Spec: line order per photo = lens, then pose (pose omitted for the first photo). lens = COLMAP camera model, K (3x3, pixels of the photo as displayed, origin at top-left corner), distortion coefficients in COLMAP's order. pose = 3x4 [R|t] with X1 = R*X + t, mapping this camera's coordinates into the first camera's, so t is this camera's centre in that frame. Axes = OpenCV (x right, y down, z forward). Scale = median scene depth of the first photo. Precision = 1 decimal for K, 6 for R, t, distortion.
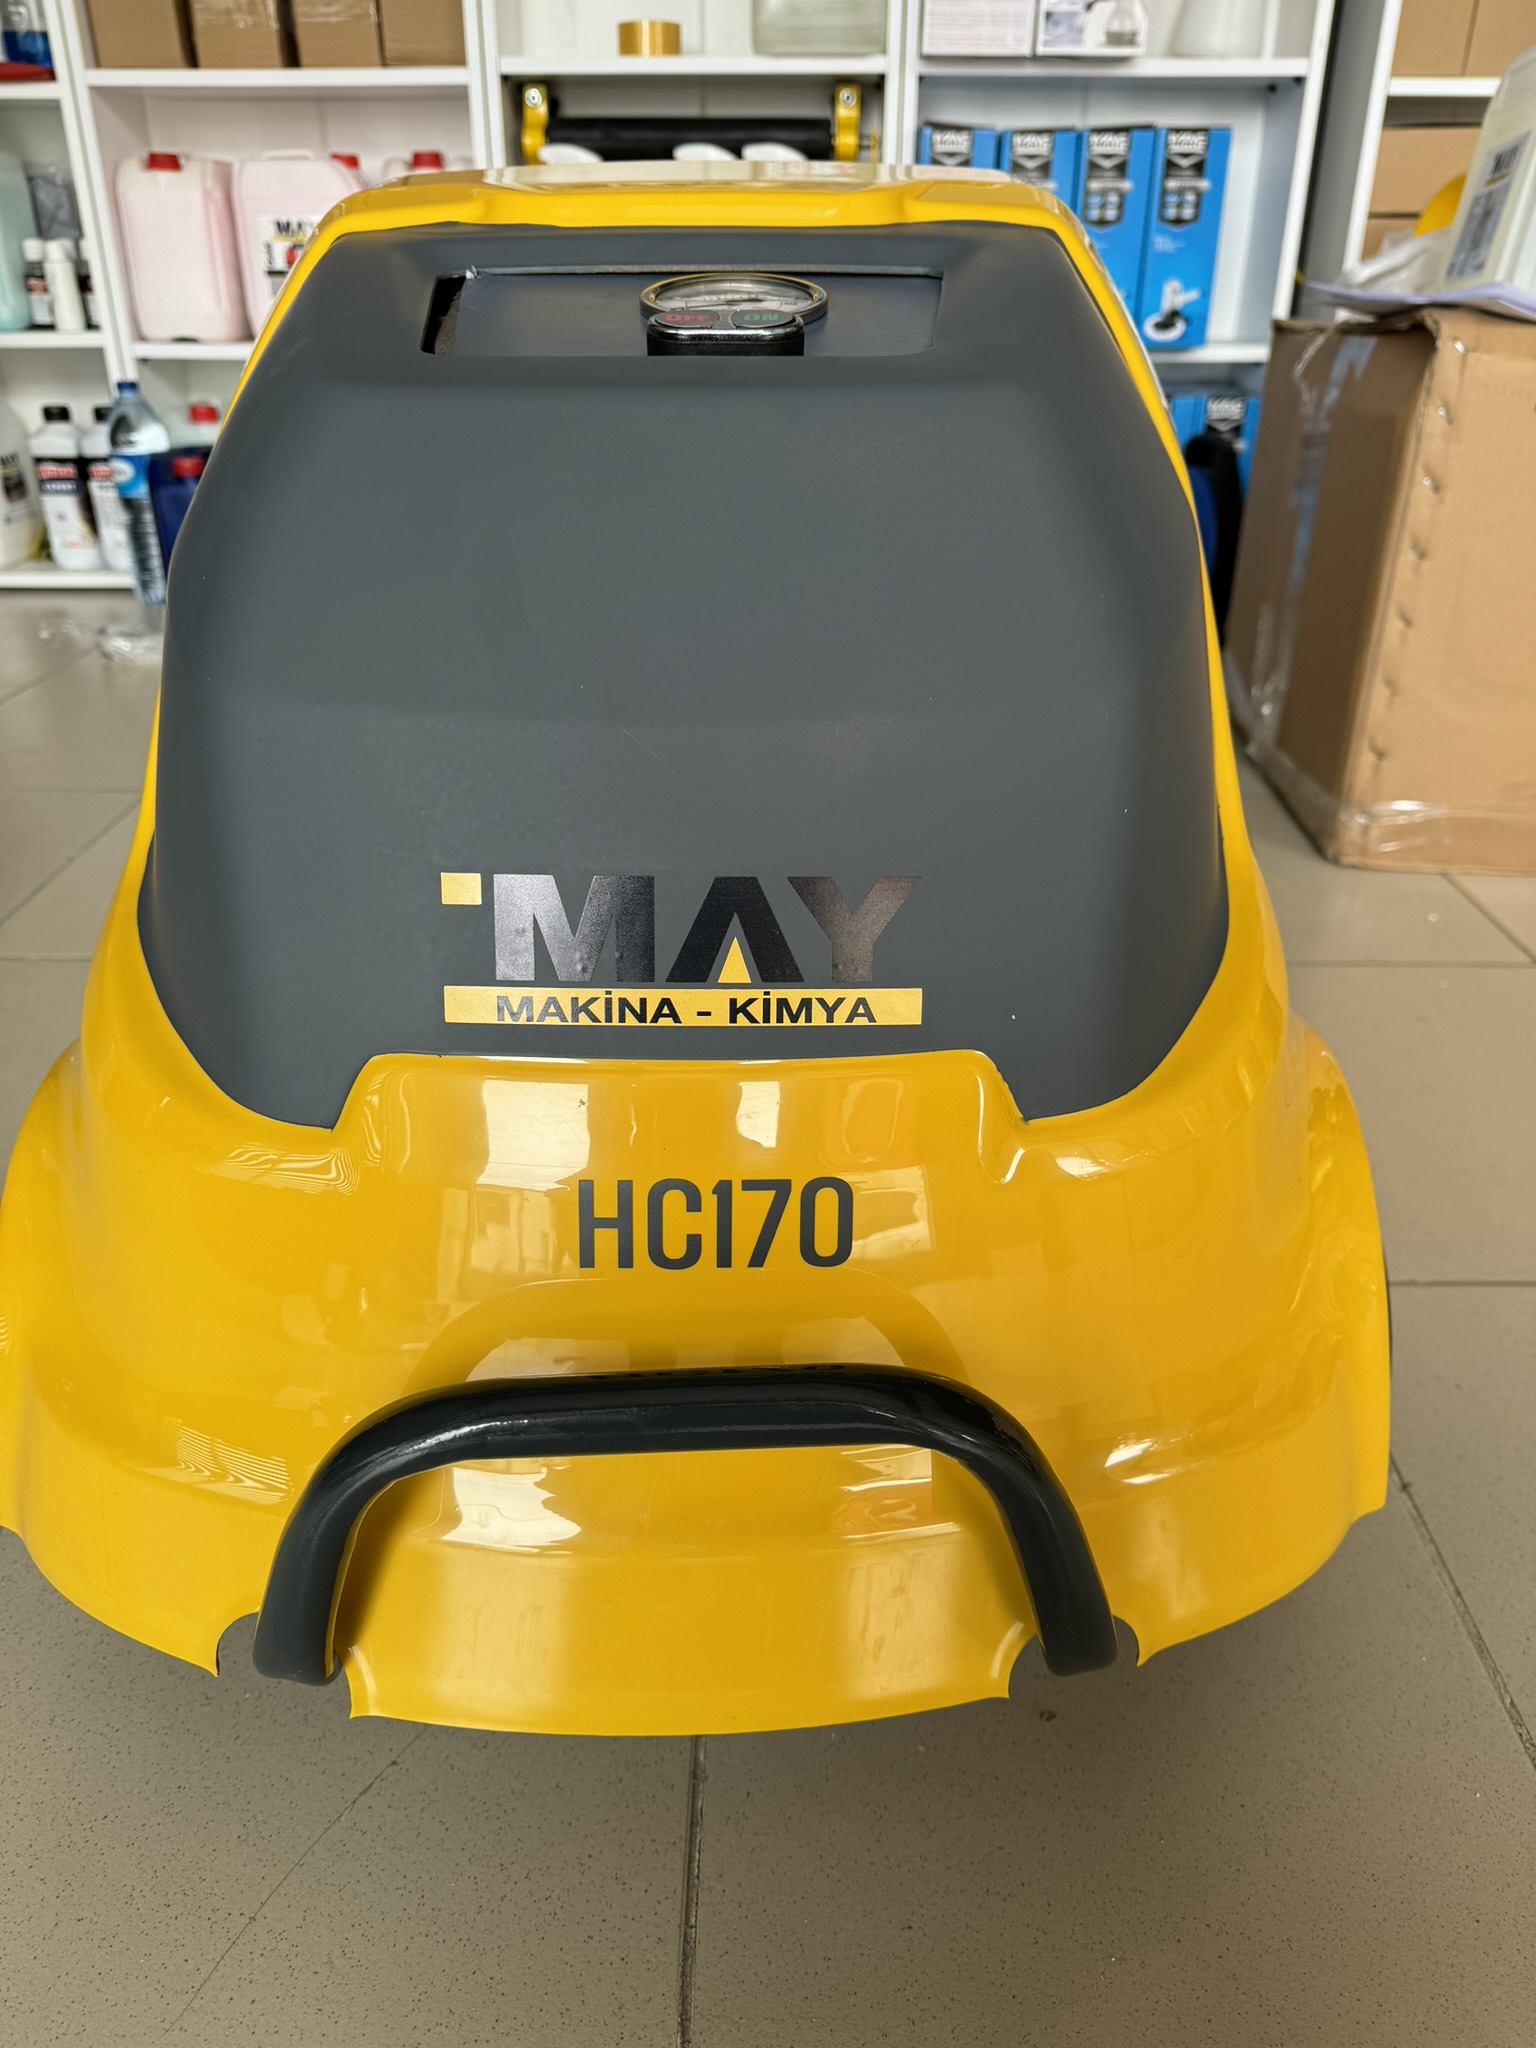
lens RADIAL K [[1427.1, 0, 761.7], [0, 1427.1, 1026.0], [0, 0, 1]] dist [-0.004749, -0.004246]
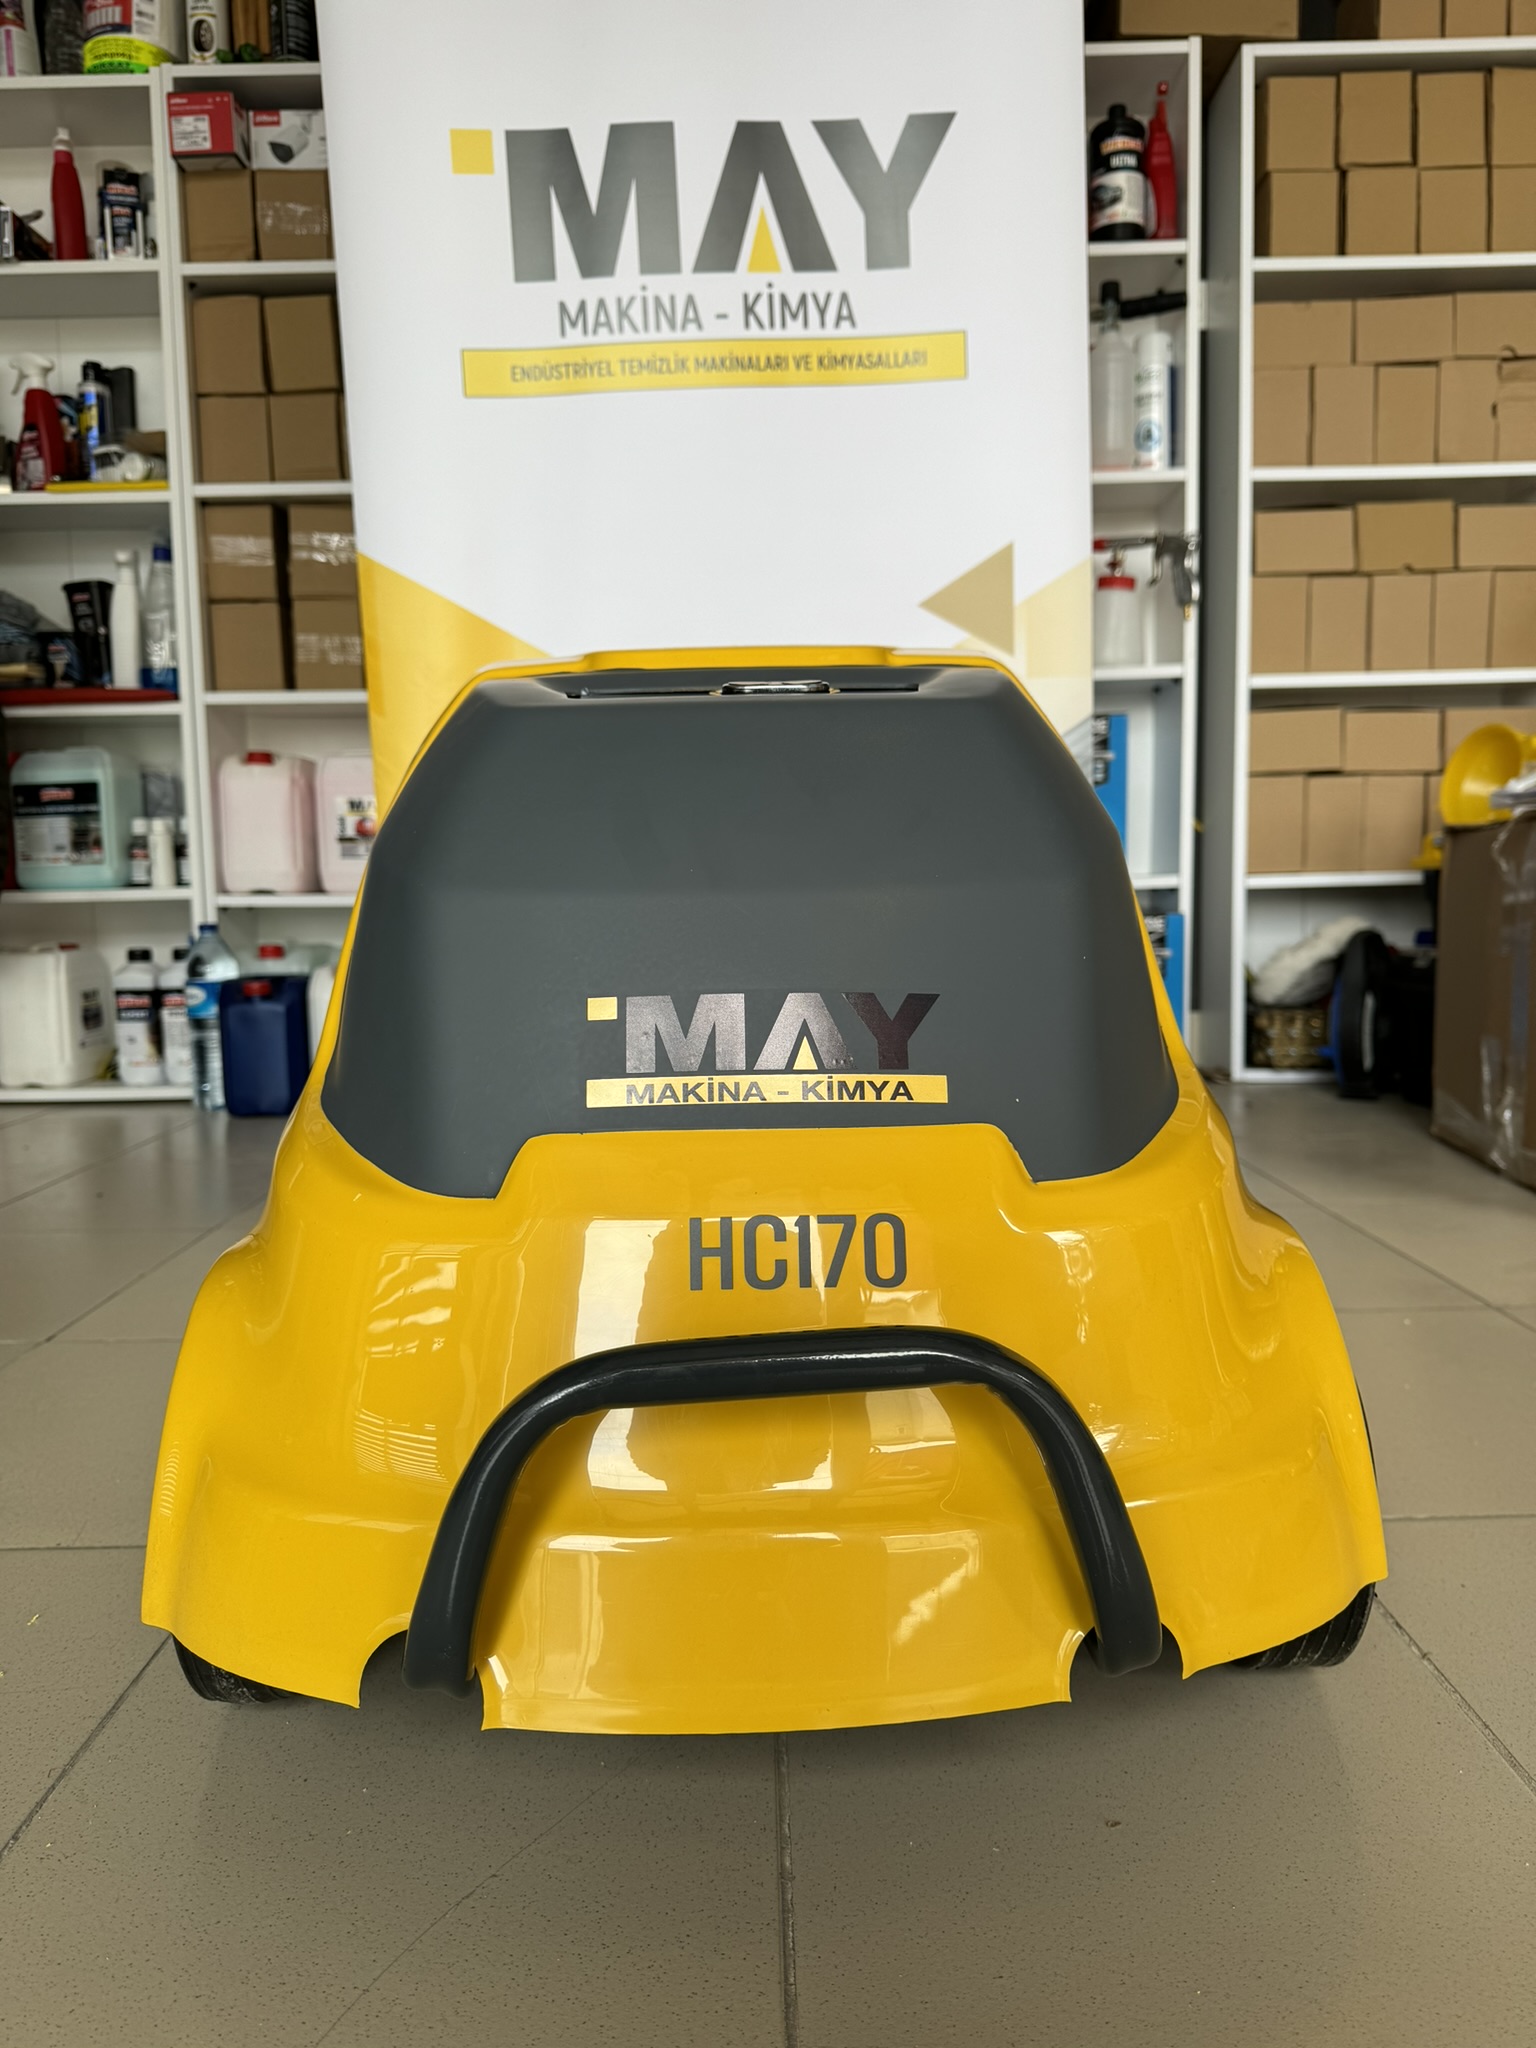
lens RADIAL K [[1424.2, 0, 766.5], [0, 1424.2, 1067.2], [0, 0, 1]] dist [0.000509, -0.003667]
pose [[0.999488, -0.026155, 0.018452, -0.069808], [0.031021, 0.933562, -0.357072, 0.384804], [-0.007887, 0.357461, 0.933895, -0.210276]]
